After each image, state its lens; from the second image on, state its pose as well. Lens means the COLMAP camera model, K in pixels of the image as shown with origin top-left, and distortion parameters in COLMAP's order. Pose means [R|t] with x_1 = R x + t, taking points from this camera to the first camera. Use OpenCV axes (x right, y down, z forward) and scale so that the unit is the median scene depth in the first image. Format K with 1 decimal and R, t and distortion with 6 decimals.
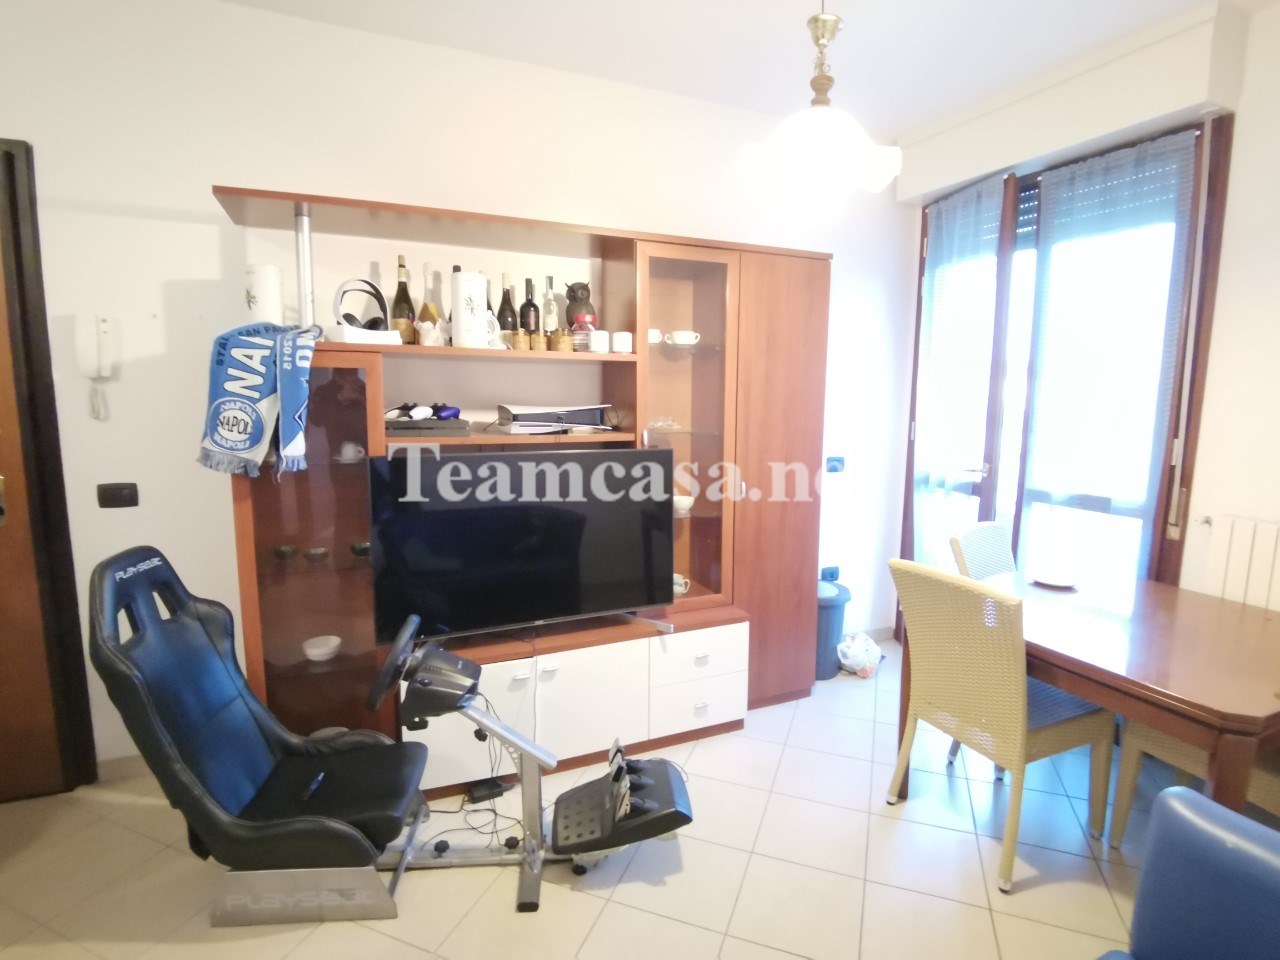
lens RADIAL K [[647.8, 0, 636.2], [0, 647.8, 483.9], [0, 0, 1]] dist [-0.000753, -0.013960]
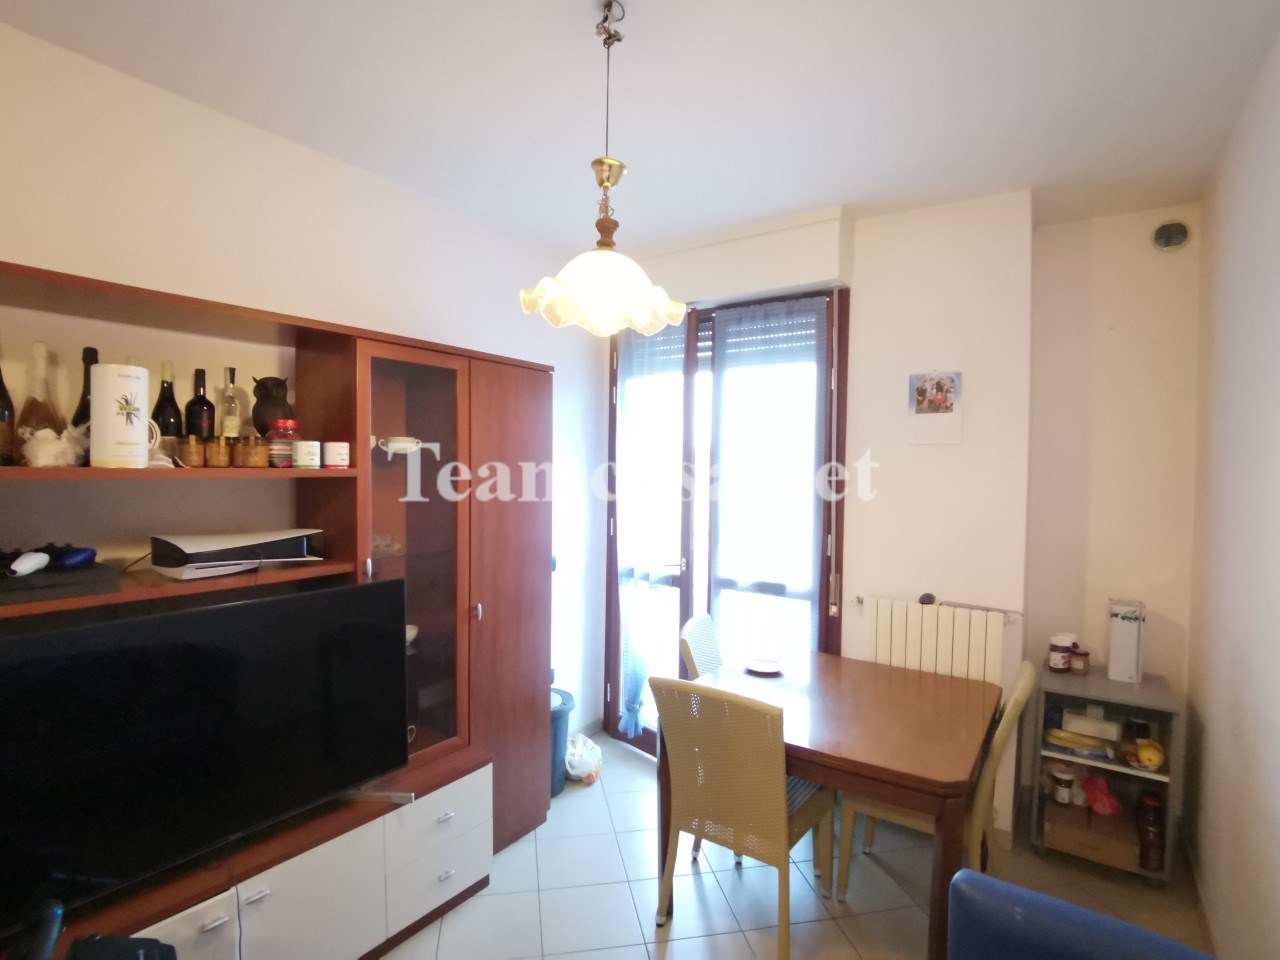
lens RADIAL K [[653.3, 0, 634.7], [0, 653.3, 475.5], [0, 0, 1]] dist [-0.051594, -0.000171]
pose [[0.853246, -0.011625, 0.521379, -0.123181], [0.071465, 0.992926, -0.094814, -0.085611], [-0.516589, 0.118160, 0.848041, 0.111144]]
